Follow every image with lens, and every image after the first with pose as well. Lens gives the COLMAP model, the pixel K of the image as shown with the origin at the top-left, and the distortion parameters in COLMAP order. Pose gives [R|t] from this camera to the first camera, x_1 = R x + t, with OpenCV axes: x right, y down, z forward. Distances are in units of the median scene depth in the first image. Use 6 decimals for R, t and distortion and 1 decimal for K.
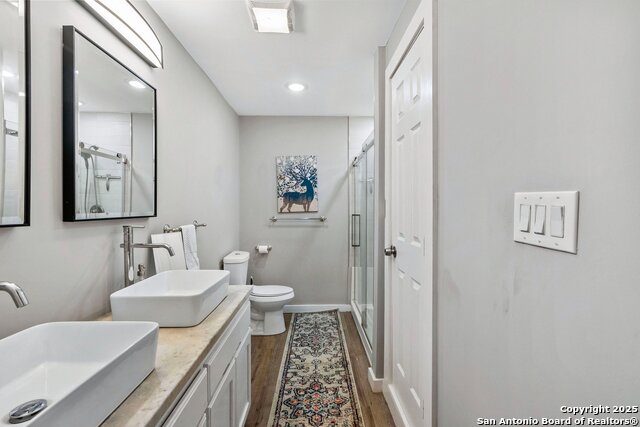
lens RADIAL K [[293.5, 0, 316.8], [0, 293.5, 213.0], [0, 0, 1]] dist [-0.010516, 0.003773]
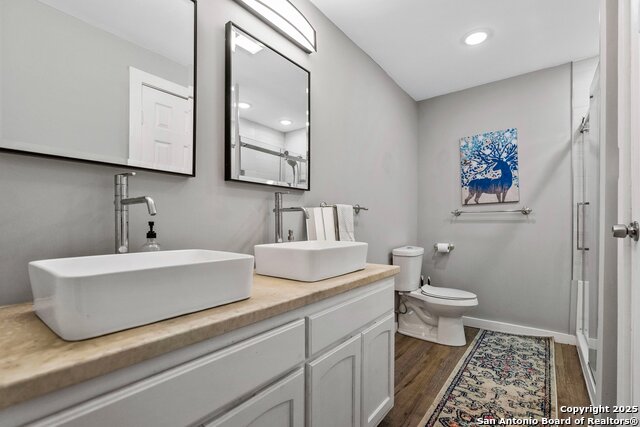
lens RADIAL K [[293.5, 0, 318.4], [0, 293.5, 225.6], [0, 0, 1]] dist [-0.010516, 0.003773]
pose [[0.779958, 0.006981, -0.625793, 0.085653], [-0.015503, 0.999846, -0.008169, 0.083672], [0.625640, 0.016073, 0.779947, 0.102618]]
